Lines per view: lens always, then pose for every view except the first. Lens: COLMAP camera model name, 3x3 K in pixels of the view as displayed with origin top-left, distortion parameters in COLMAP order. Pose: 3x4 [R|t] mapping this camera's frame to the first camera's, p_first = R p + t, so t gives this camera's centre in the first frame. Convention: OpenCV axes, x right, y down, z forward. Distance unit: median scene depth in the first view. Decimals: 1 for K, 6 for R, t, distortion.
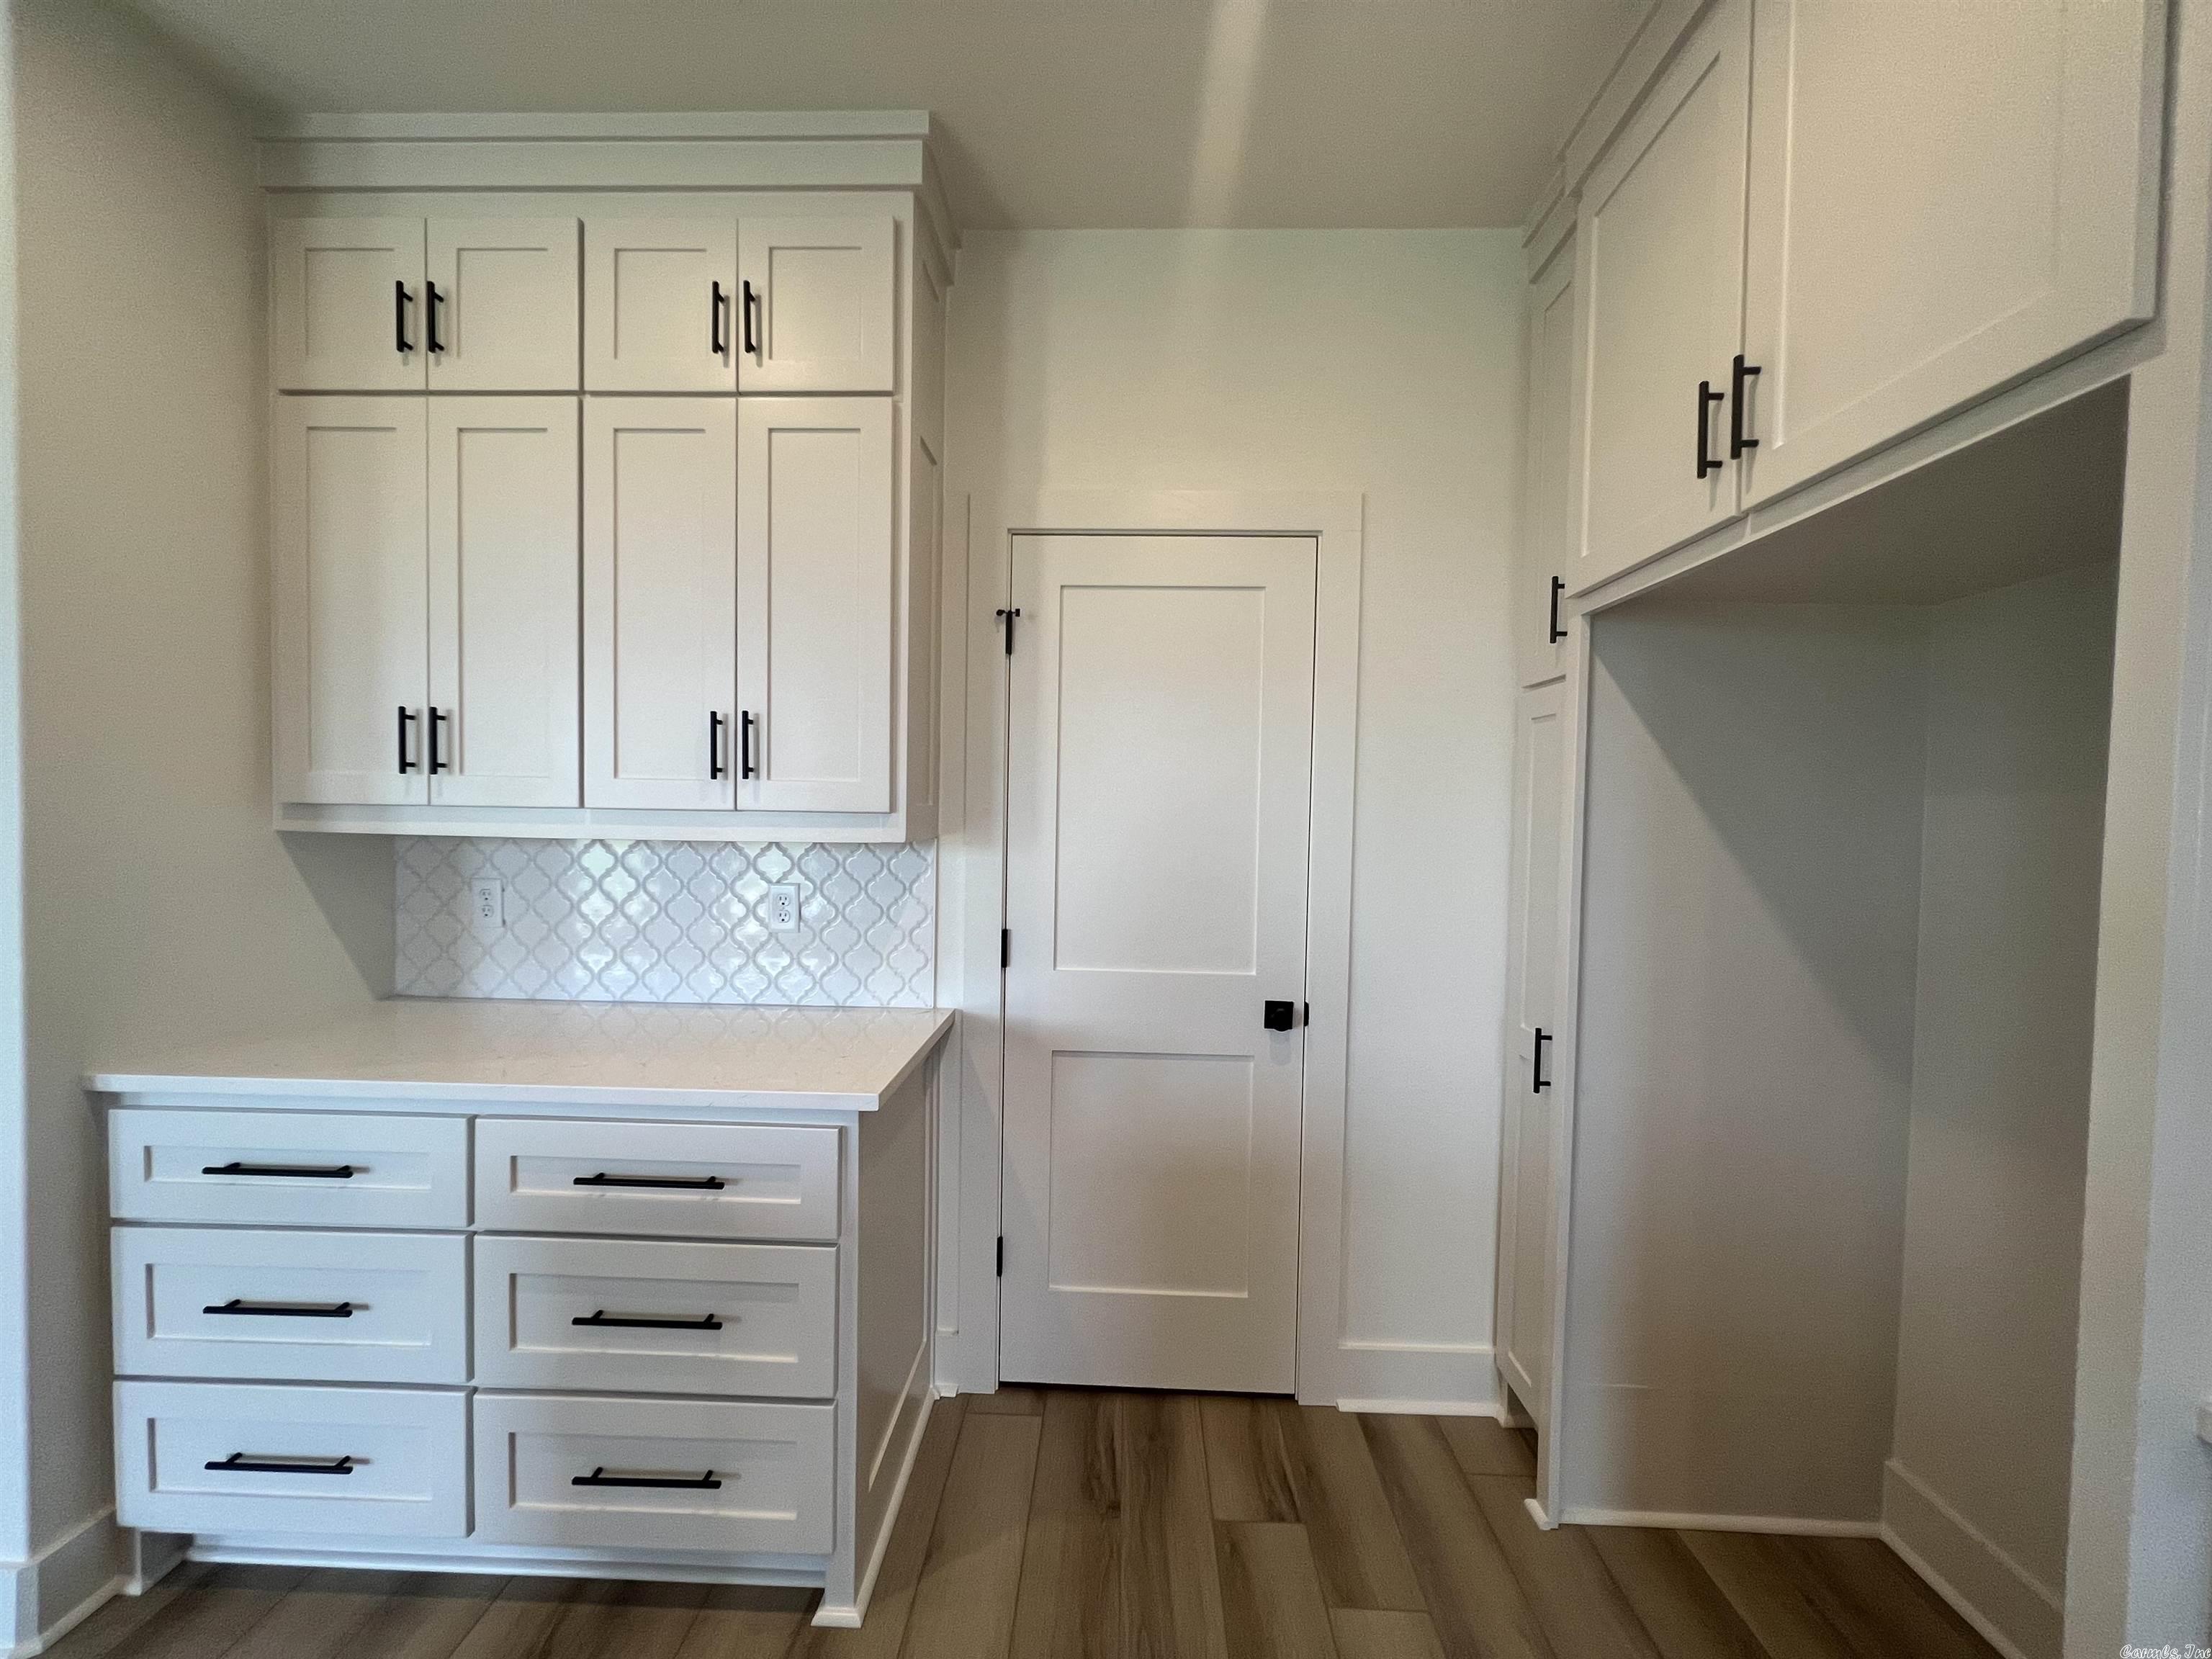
lens RADIAL K [[886.8, 0, 1107.7], [0, 886.8, 839.0], [0, 0, 1]] dist [-0.003138, 0.001434]
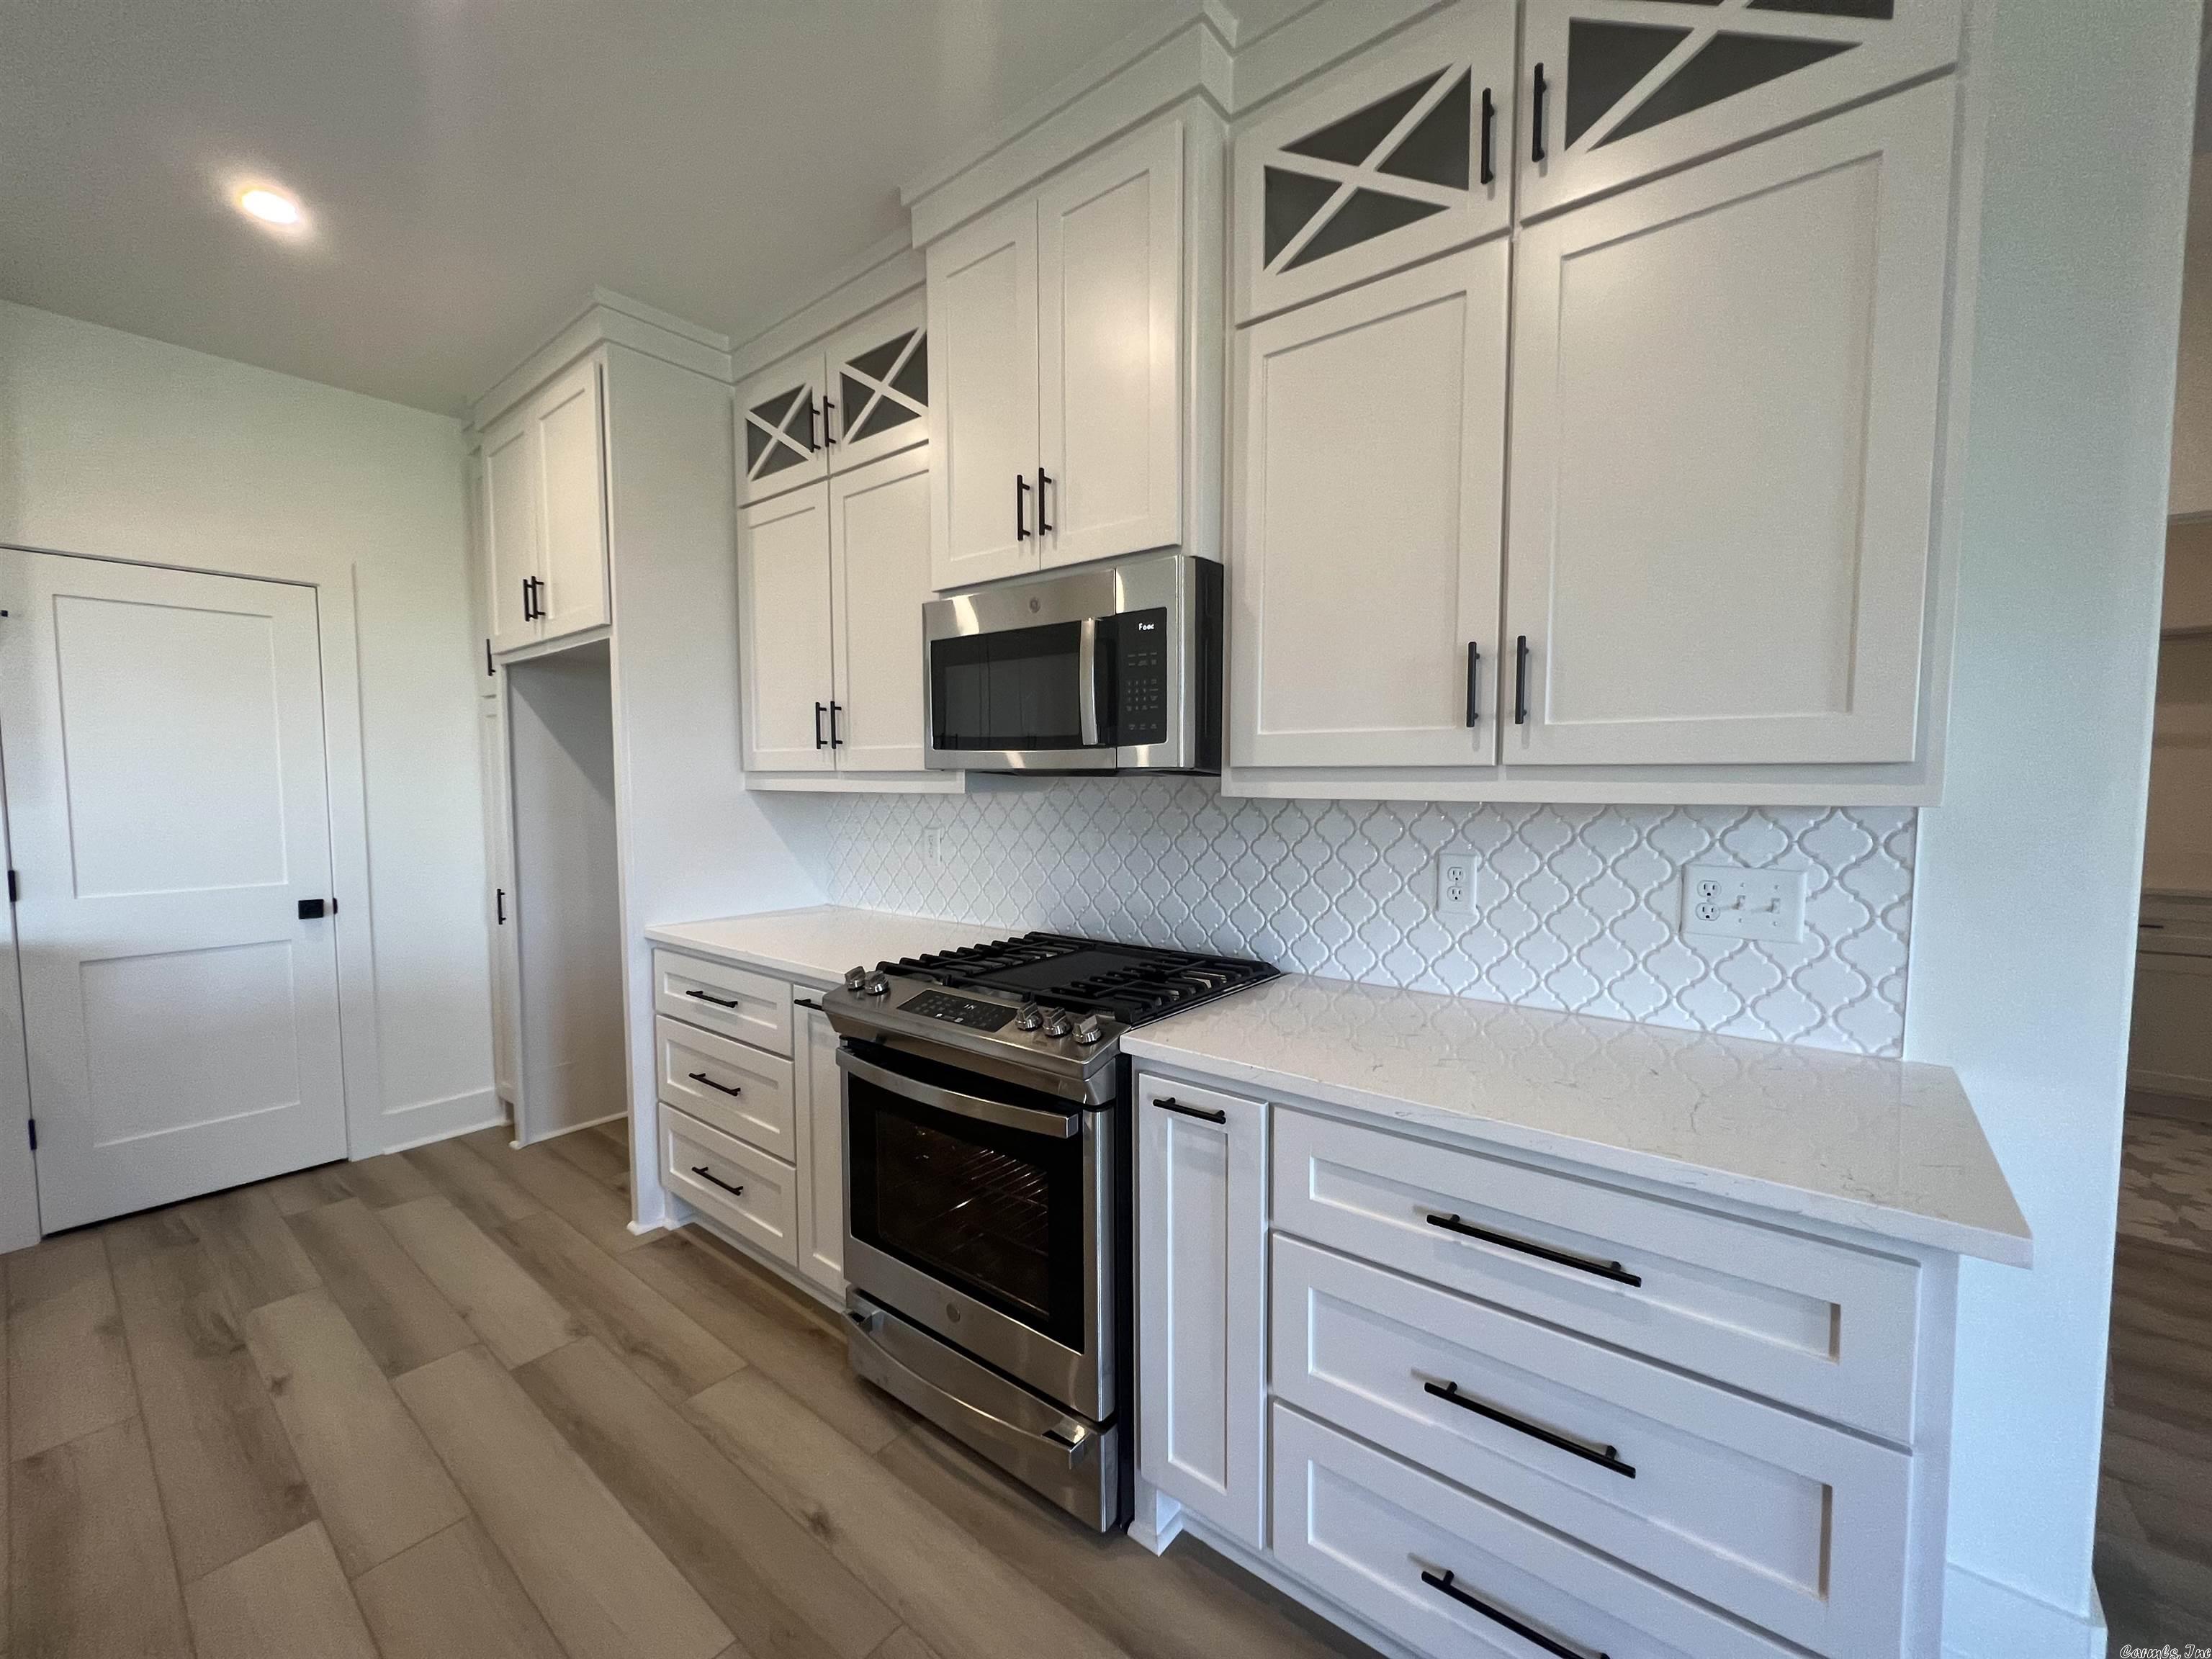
lens RADIAL K [[886.8, 0, 1106.2], [0, 886.8, 832.2], [0, 0, 1]] dist [-0.003138, 0.001434]
pose [[0.606582, -0.068978, 0.792023, -0.189405], [0.040321, 0.997616, 0.056002, 0.047557], [-0.793997, -0.002035, 0.607918, -1.100733]]
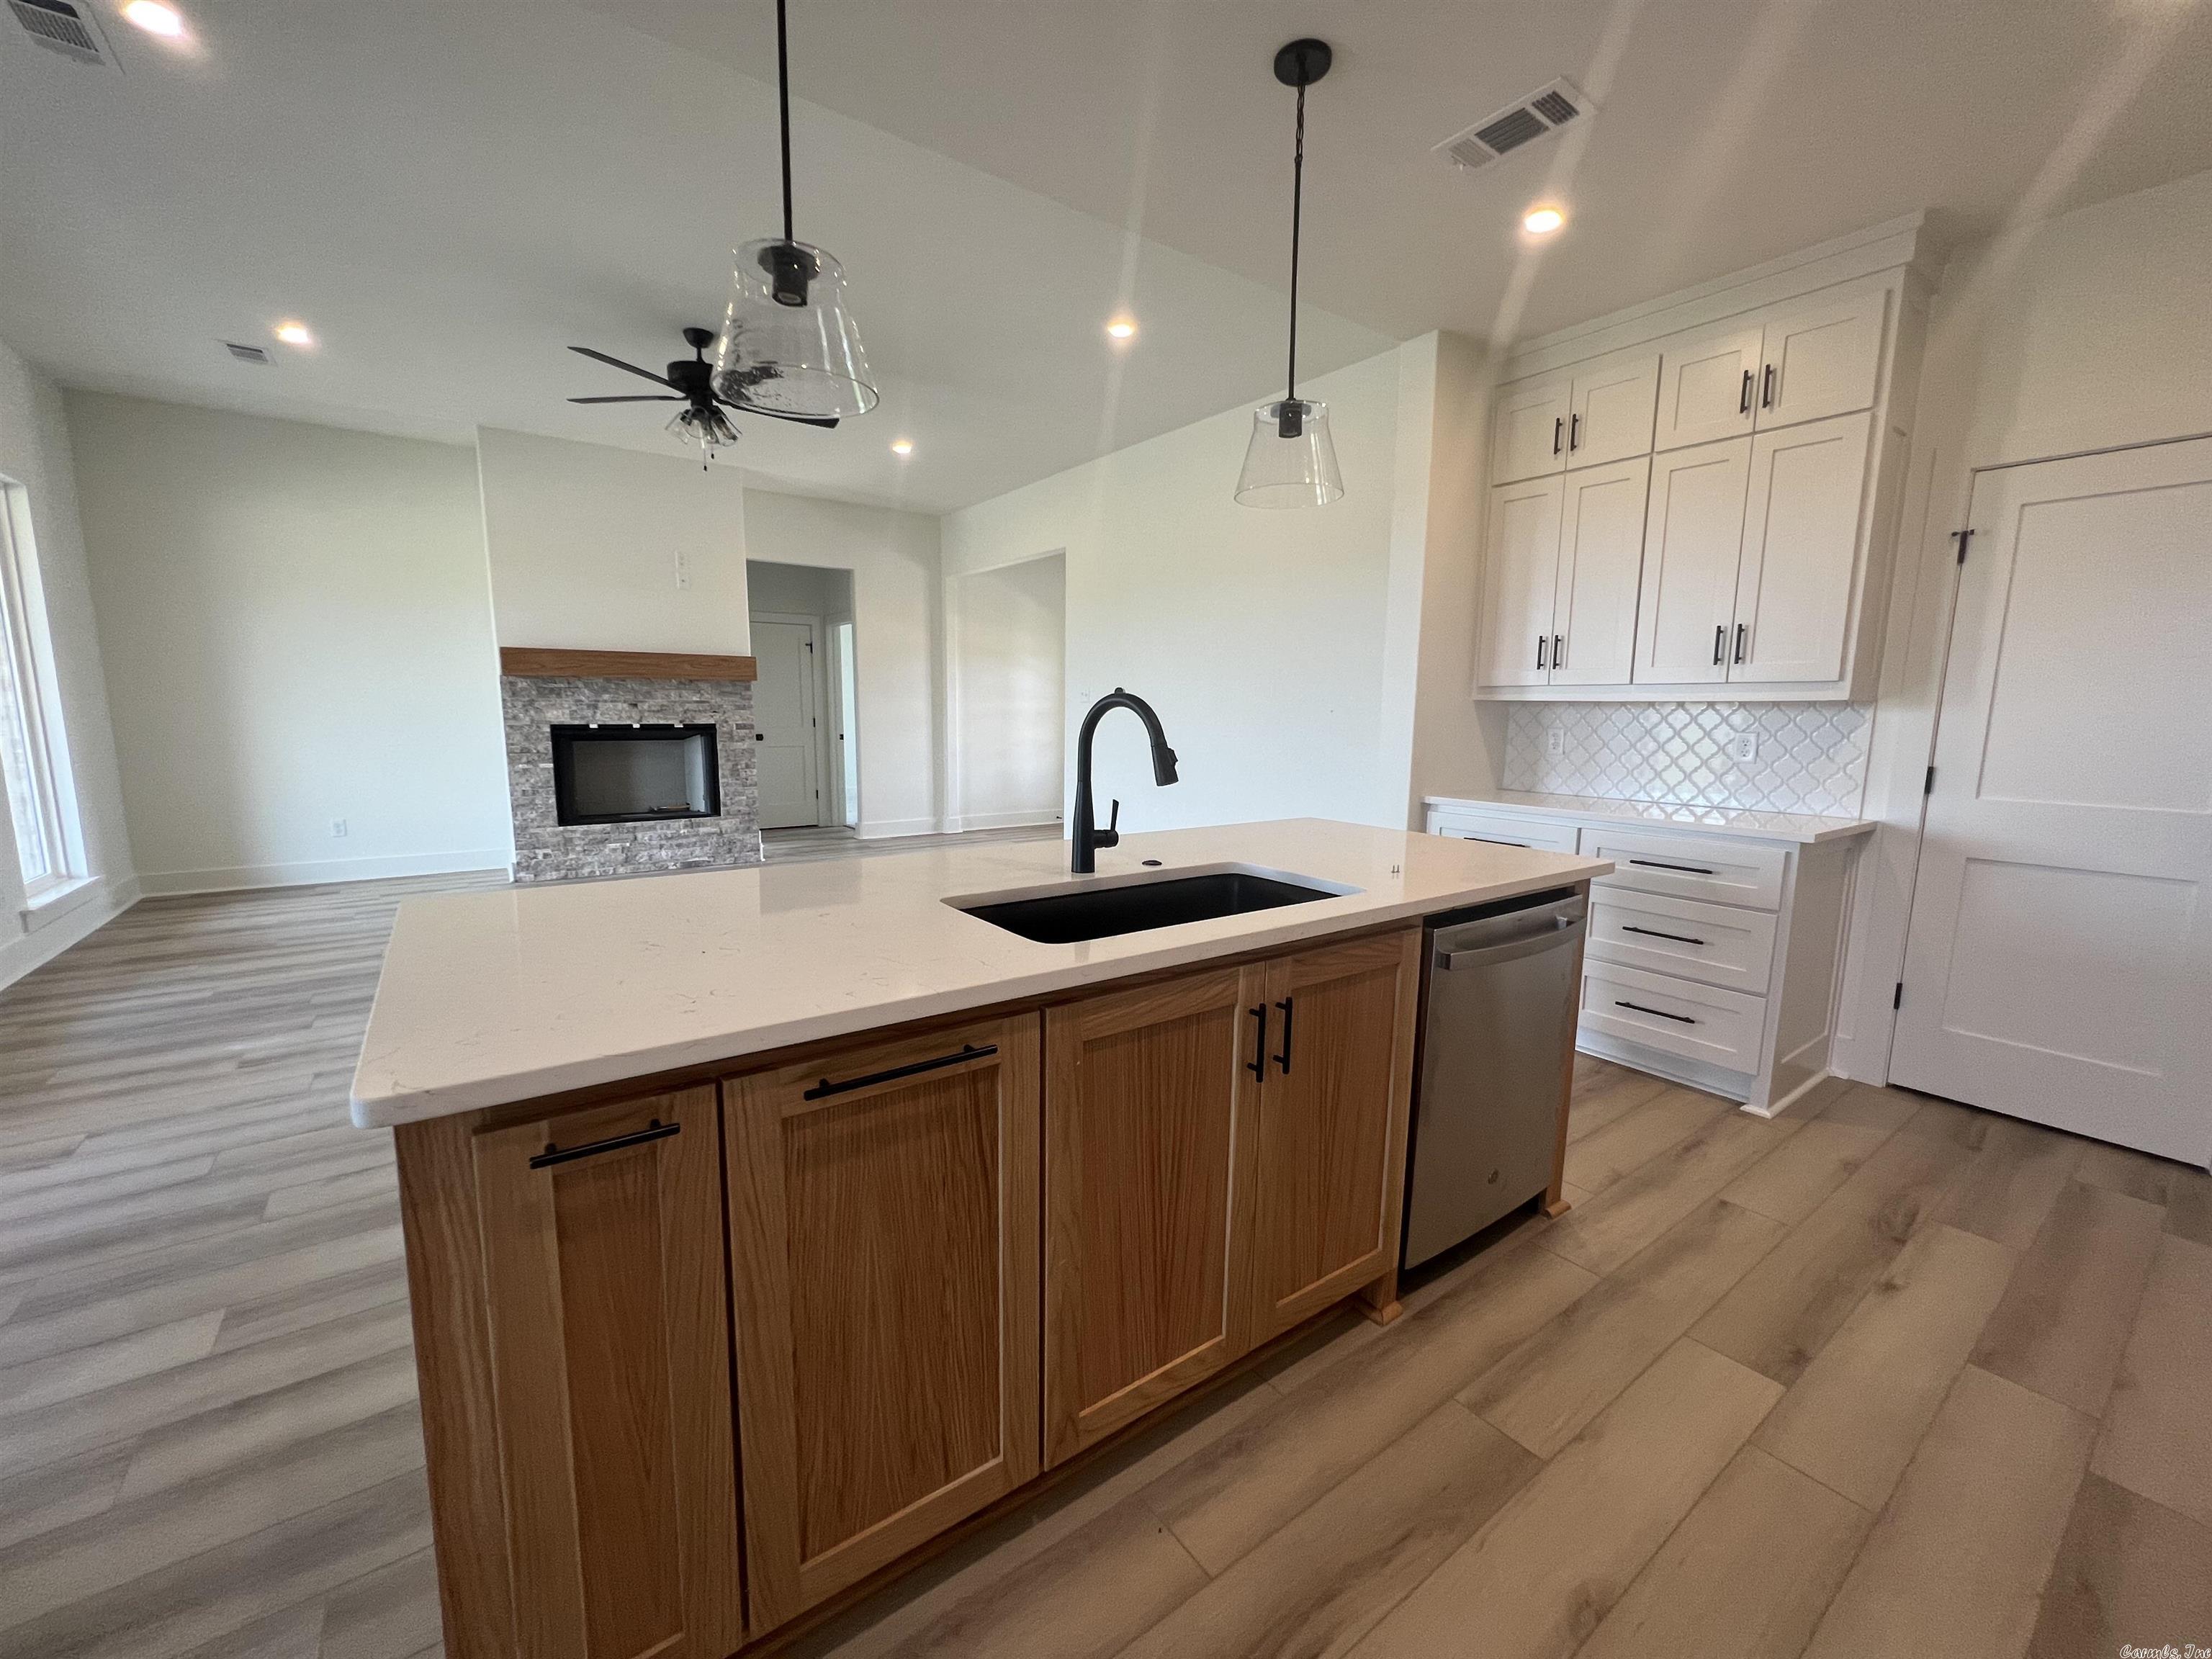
lens RADIAL K [[886.8, 0, 1105.9], [0, 886.8, 833.9], [0, 0, 1]] dist [-0.003138, 0.001434]
pose [[0.611228, 0.101543, -0.784913, 0.225265], [-0.026298, 0.993794, 0.108086, 0.105146], [0.791017, -0.045424, 0.610105, -1.019840]]
